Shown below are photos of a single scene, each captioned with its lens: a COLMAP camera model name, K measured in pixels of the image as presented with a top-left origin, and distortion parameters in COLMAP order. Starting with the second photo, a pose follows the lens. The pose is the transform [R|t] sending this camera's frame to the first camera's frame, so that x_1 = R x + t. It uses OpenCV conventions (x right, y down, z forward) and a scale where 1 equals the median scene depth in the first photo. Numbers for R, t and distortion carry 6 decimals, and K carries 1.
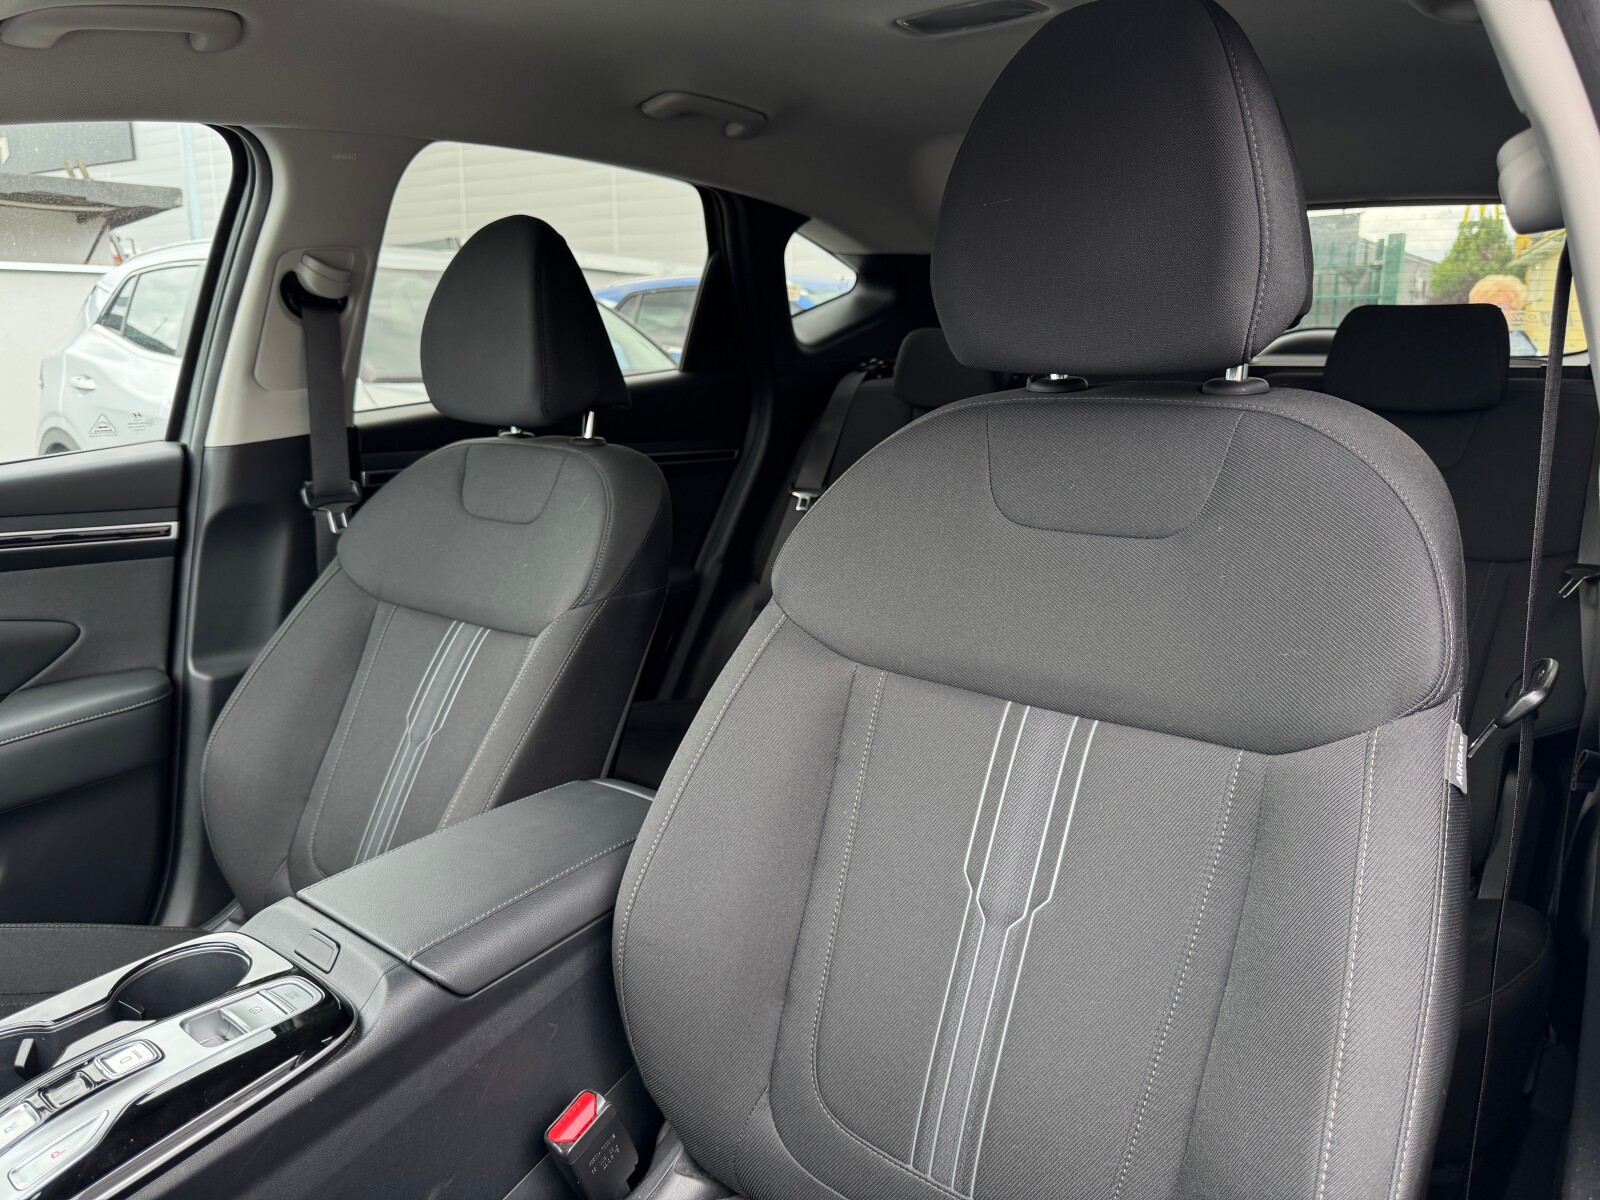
lens RADIAL K [[1163.9, 0, 794.1], [0, 1163.9, 601.2], [0, 0, 1]] dist [0.032400, -0.047199]
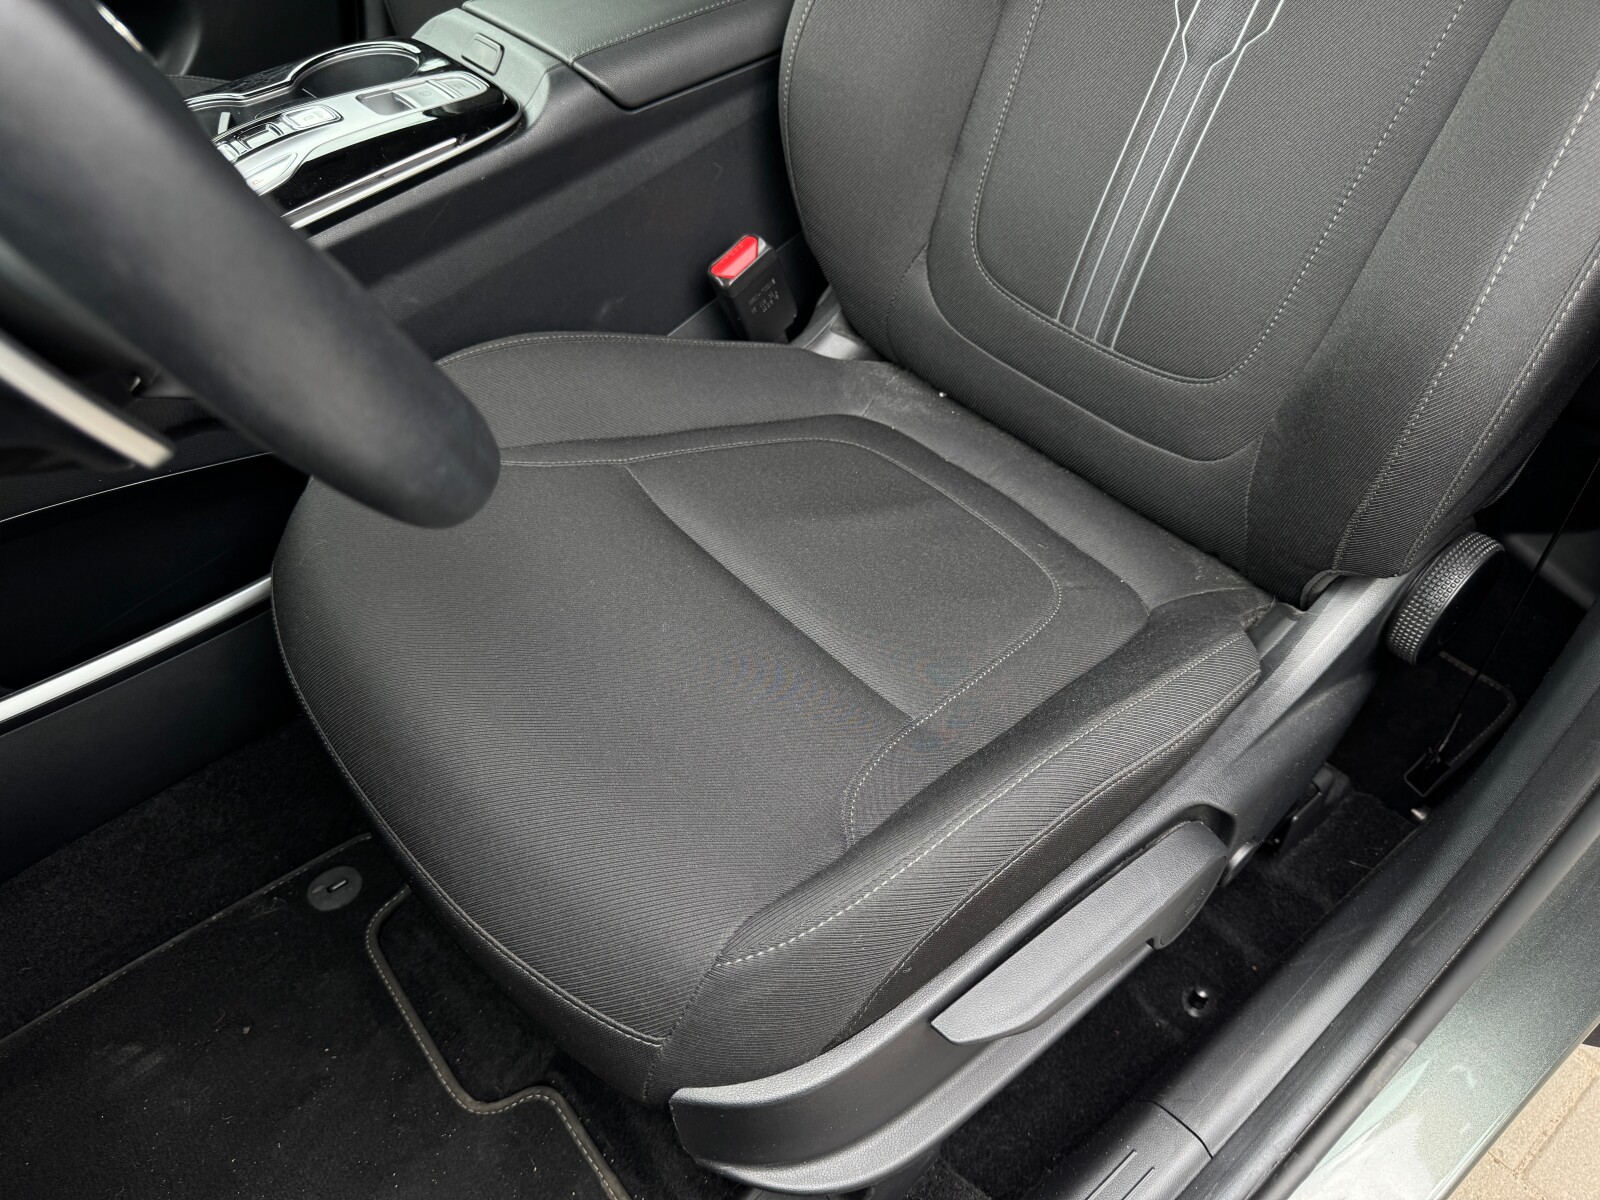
lens RADIAL K [[1163.9, 0, 794.6], [0, 1163.9, 604.9], [0, 0, 1]] dist [0.032400, -0.047199]
pose [[0.982224, 0.131391, -0.134061, 0.042014], [-0.043534, 0.854158, 0.518187, 0.170916], [0.182594, -0.503140, 0.844695, -0.016272]]
